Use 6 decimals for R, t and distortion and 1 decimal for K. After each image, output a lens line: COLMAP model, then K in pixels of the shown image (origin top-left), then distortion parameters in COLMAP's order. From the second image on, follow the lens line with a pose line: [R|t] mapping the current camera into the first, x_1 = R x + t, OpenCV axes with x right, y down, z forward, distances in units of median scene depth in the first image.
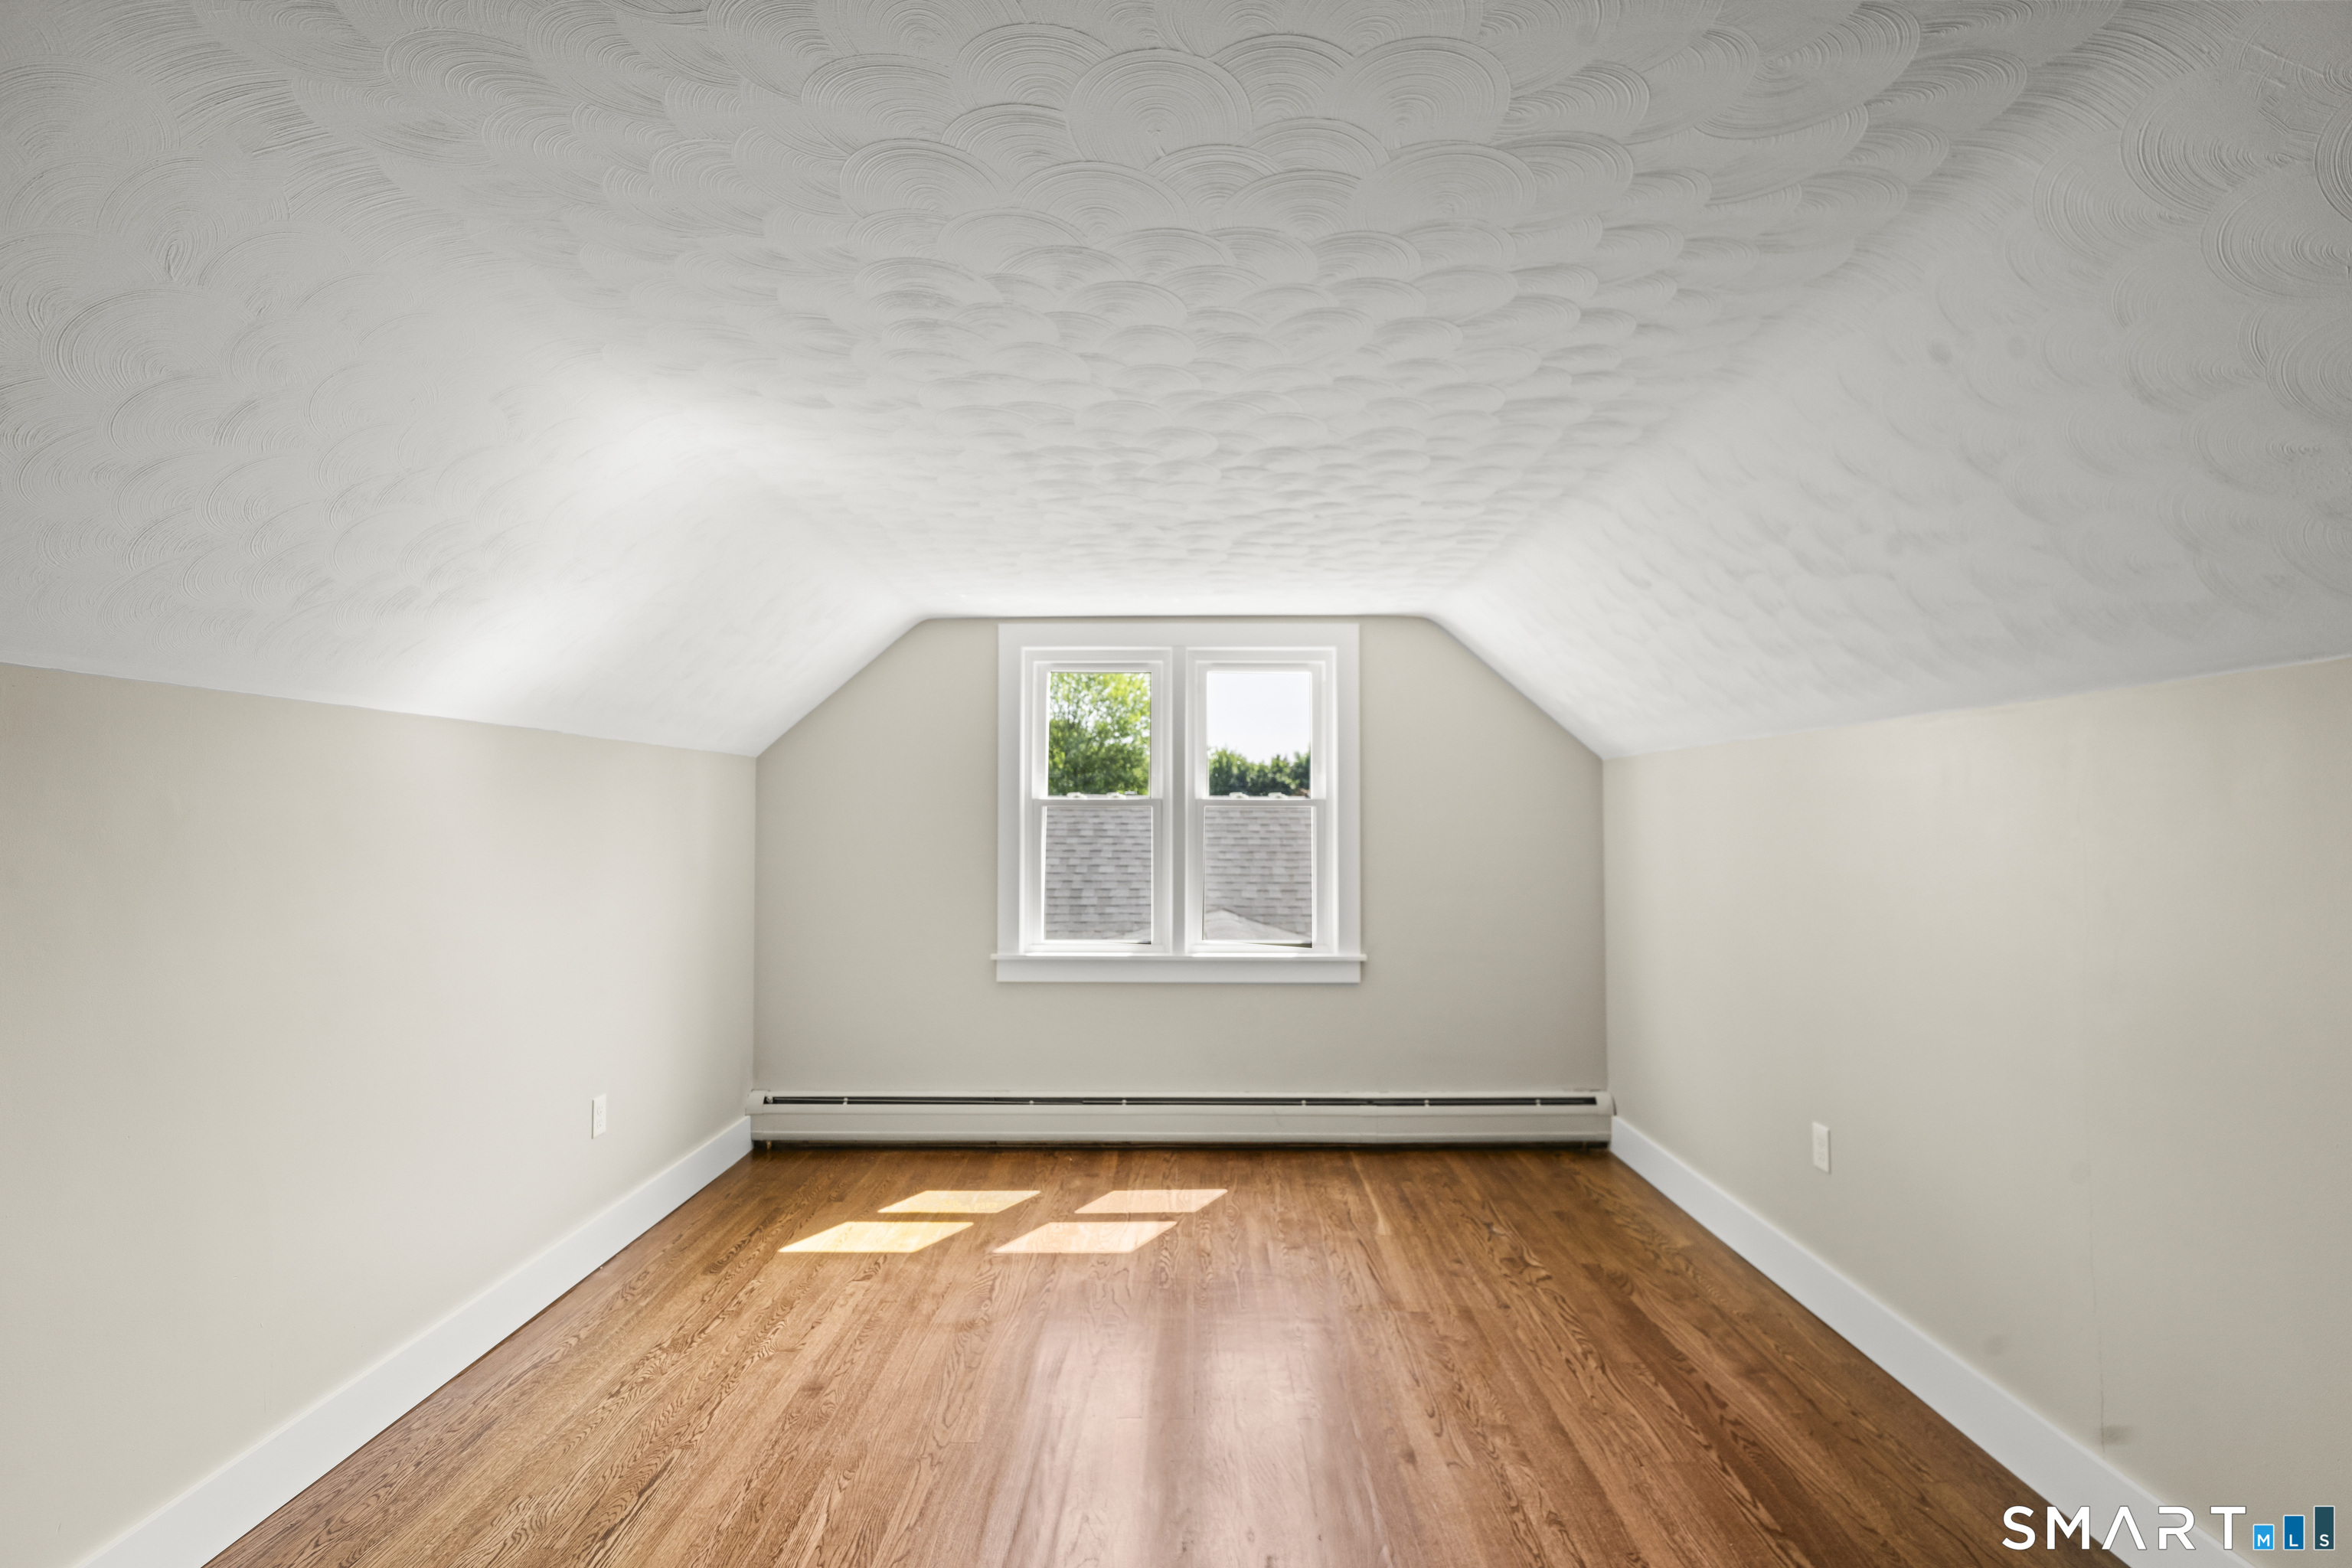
lens RADIAL K [[1104.8, 0, 1185.7], [0, 1104.8, 787.1], [0, 0, 1]] dist [0.005441, 0.000570]
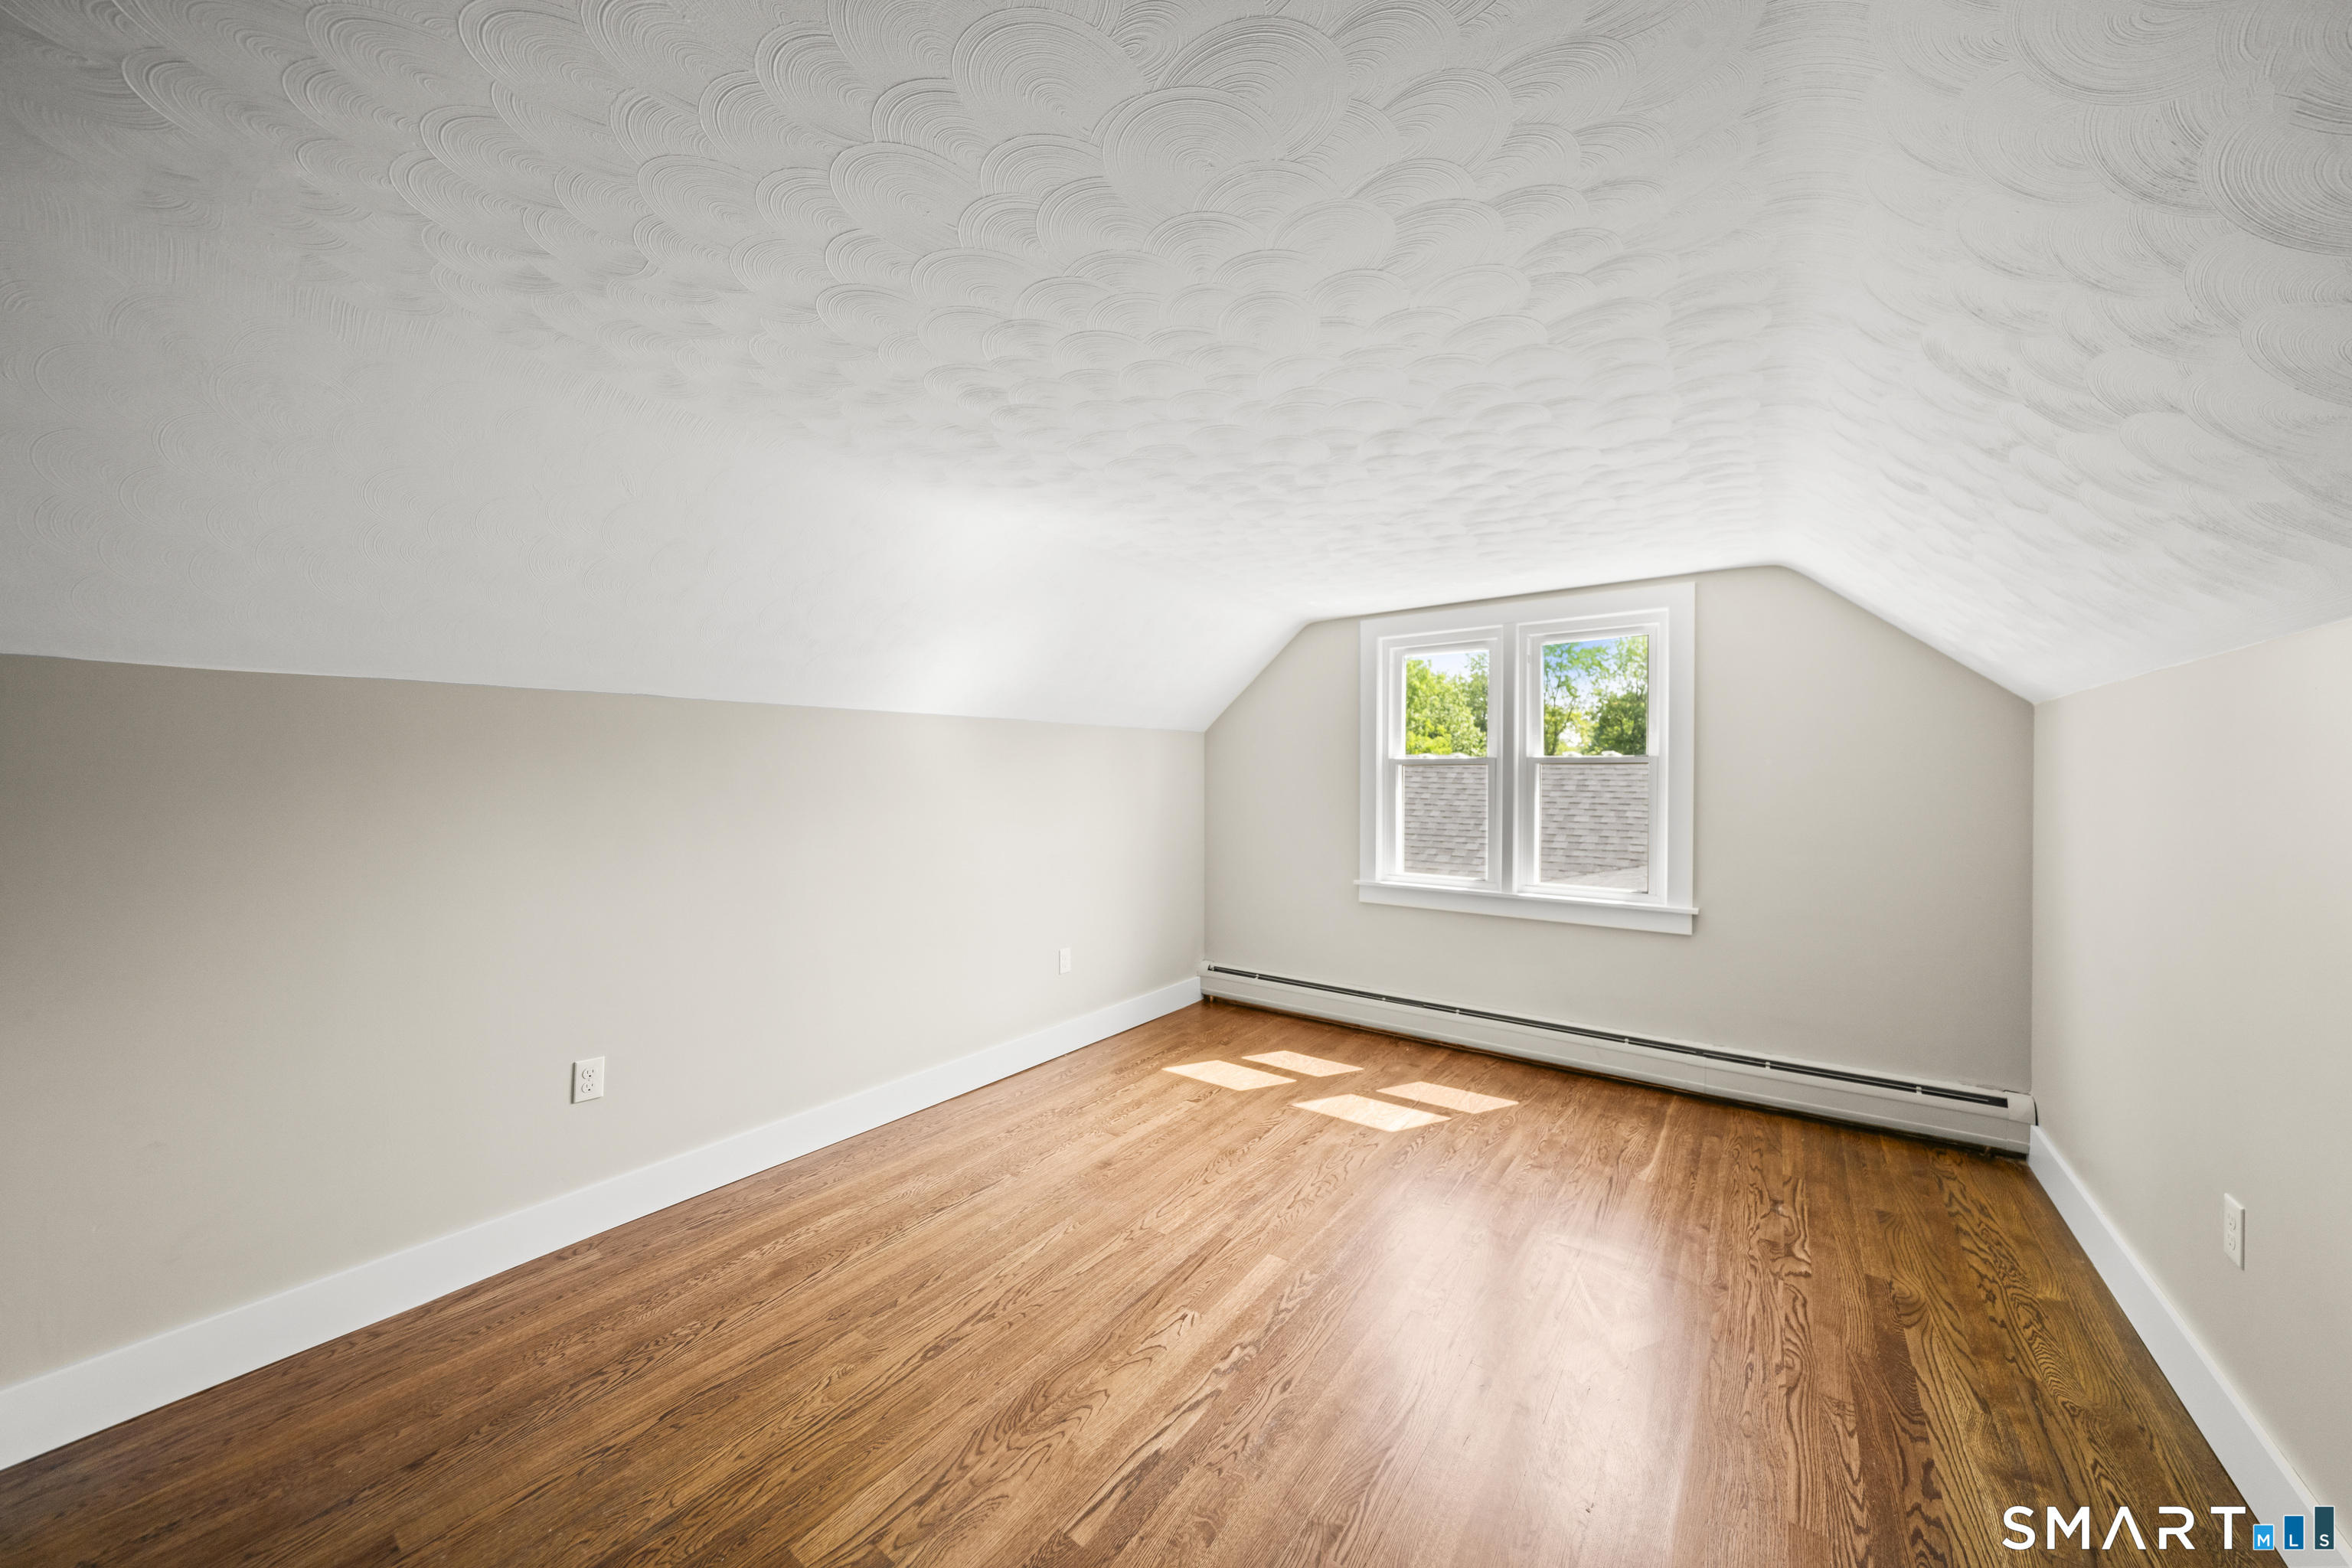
lens RADIAL K [[812.9, 0, 1185.3], [0, 812.9, 782.9], [0, 0, 1]] dist [-0.005060, 0.000394]
pose [[0.808860, 0.006512, -0.587965, 0.292599], [0.015158, 0.999375, 0.031922, 0.007012], [0.587806, -0.034733, 0.808256, 0.165671]]
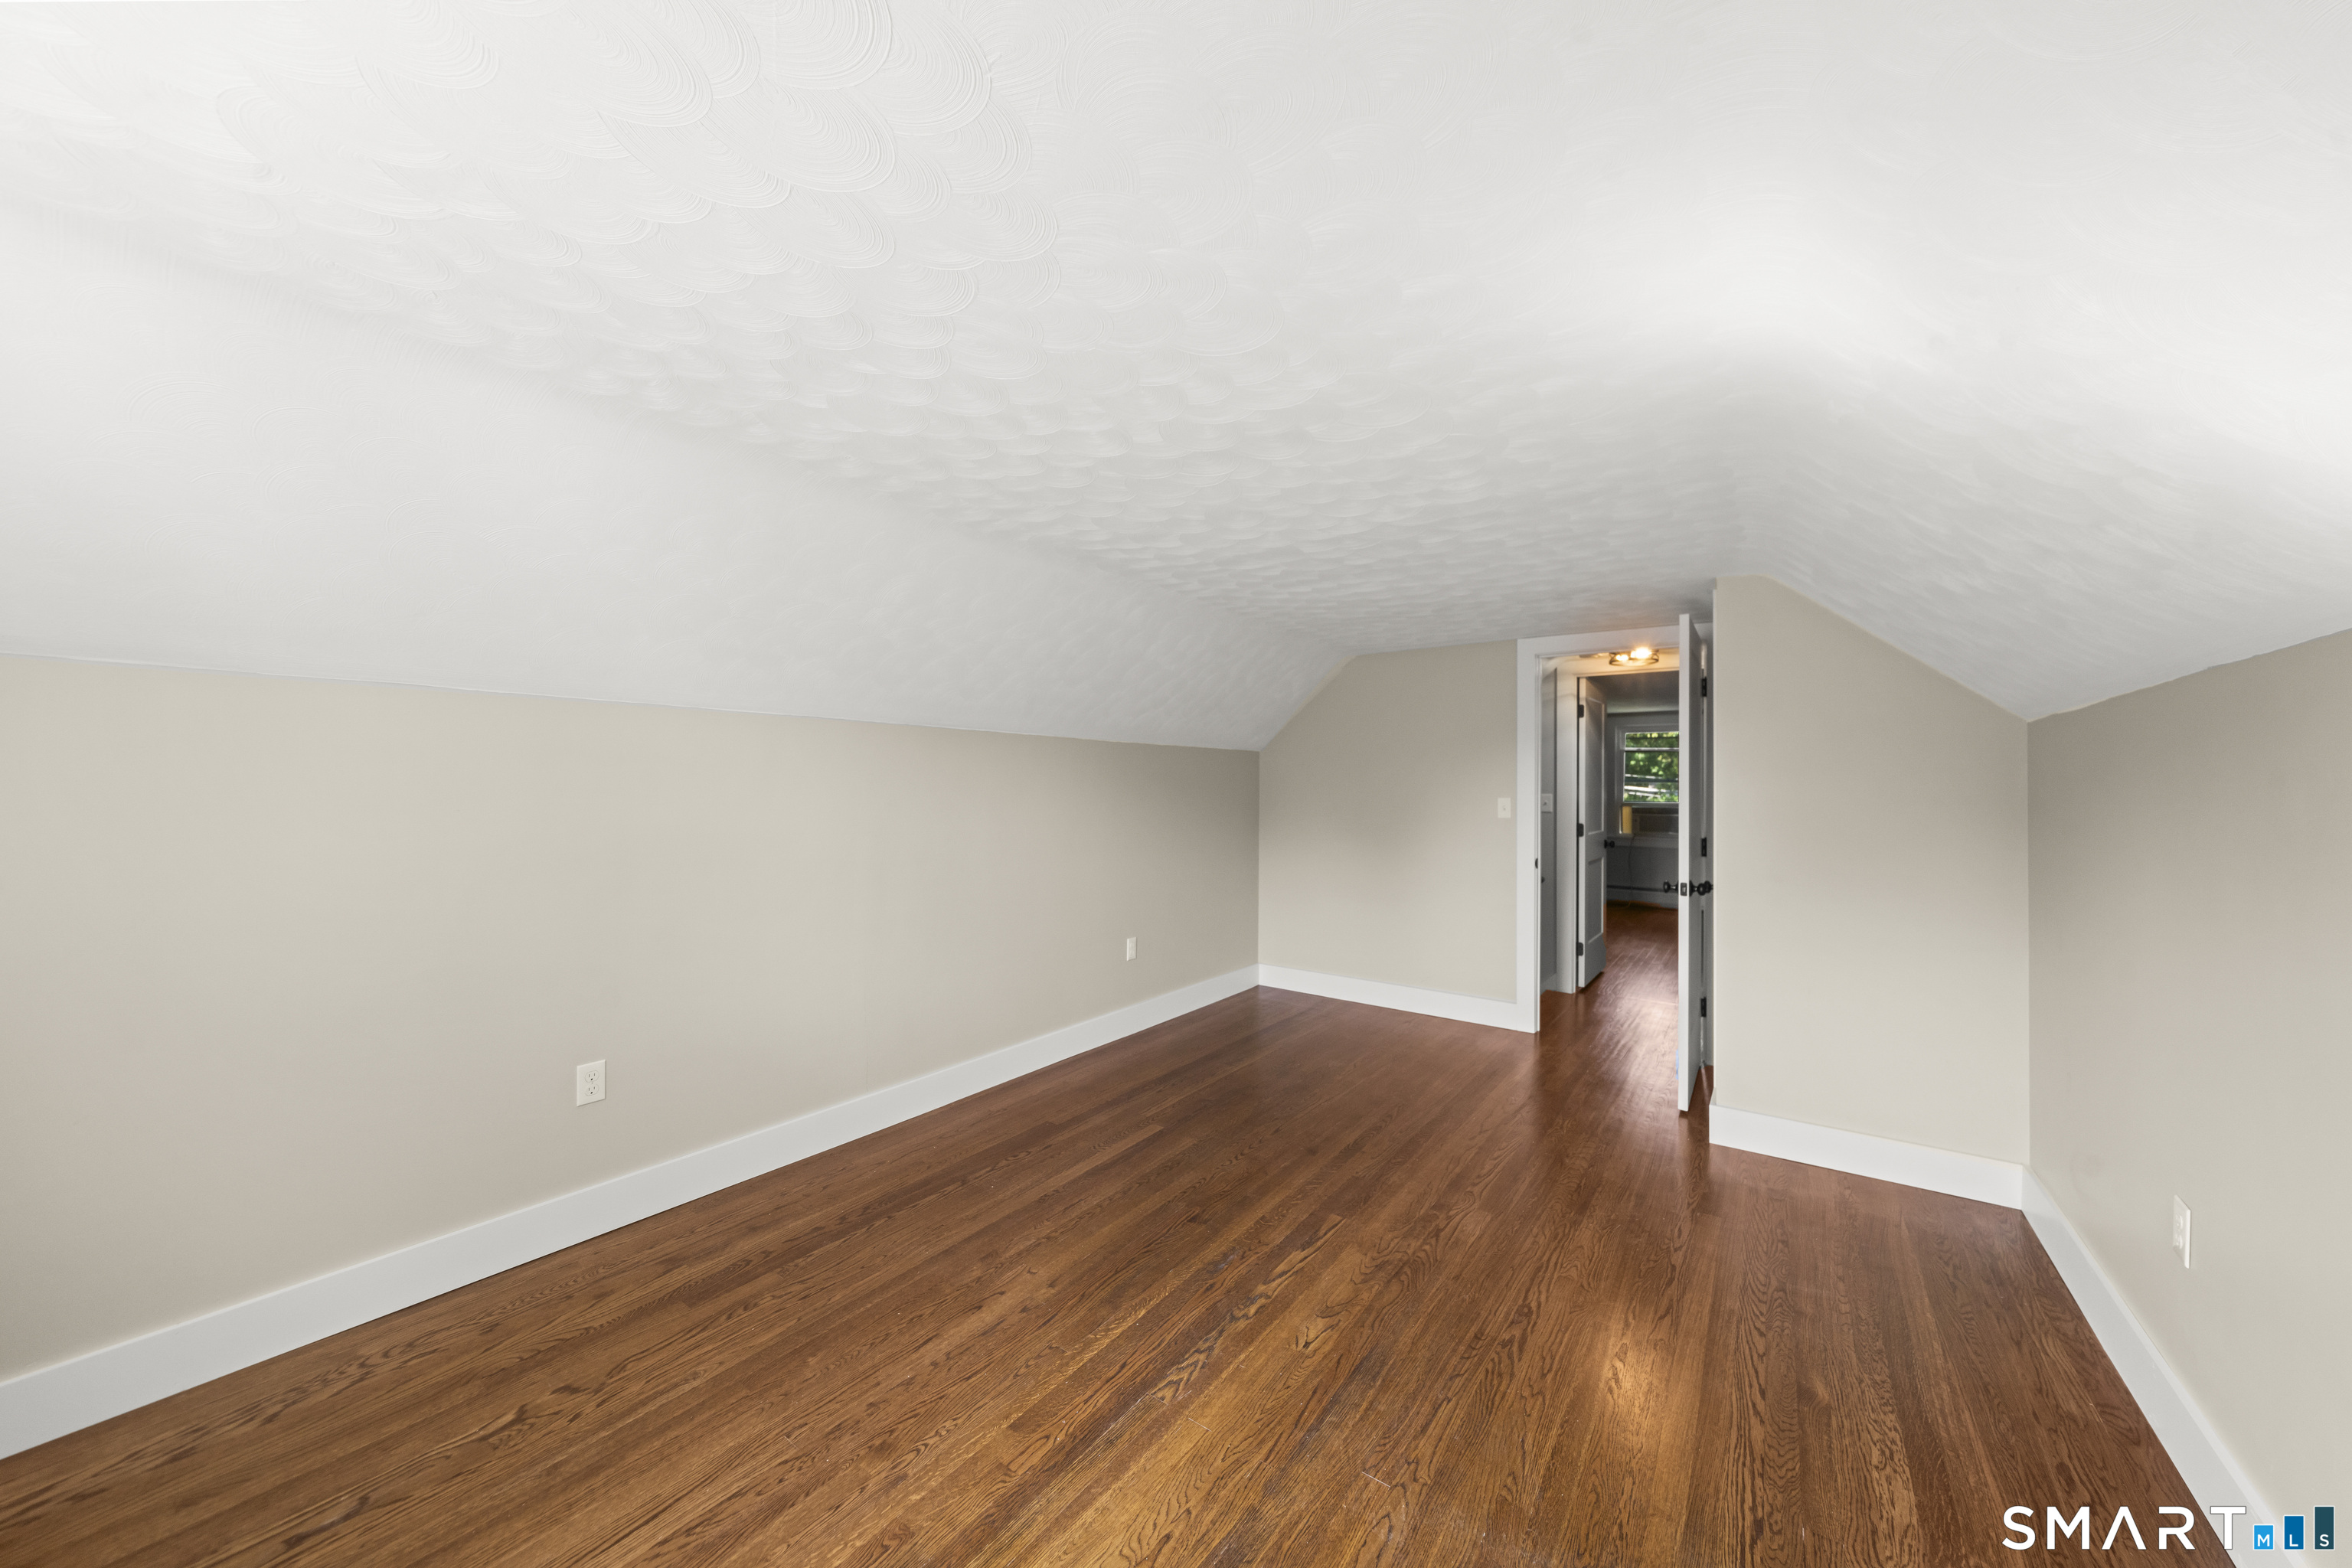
lens RADIAL K [[812.9, 0, 1189.1], [0, 812.9, 779.2], [0, 0, 1]] dist [-0.005060, 0.000394]
pose [[-0.814732, -0.002968, 0.579830, -0.325161], [-0.024983, 0.999238, -0.029988, 0.032671], [-0.579299, -0.038918, -0.814185, 1.173640]]
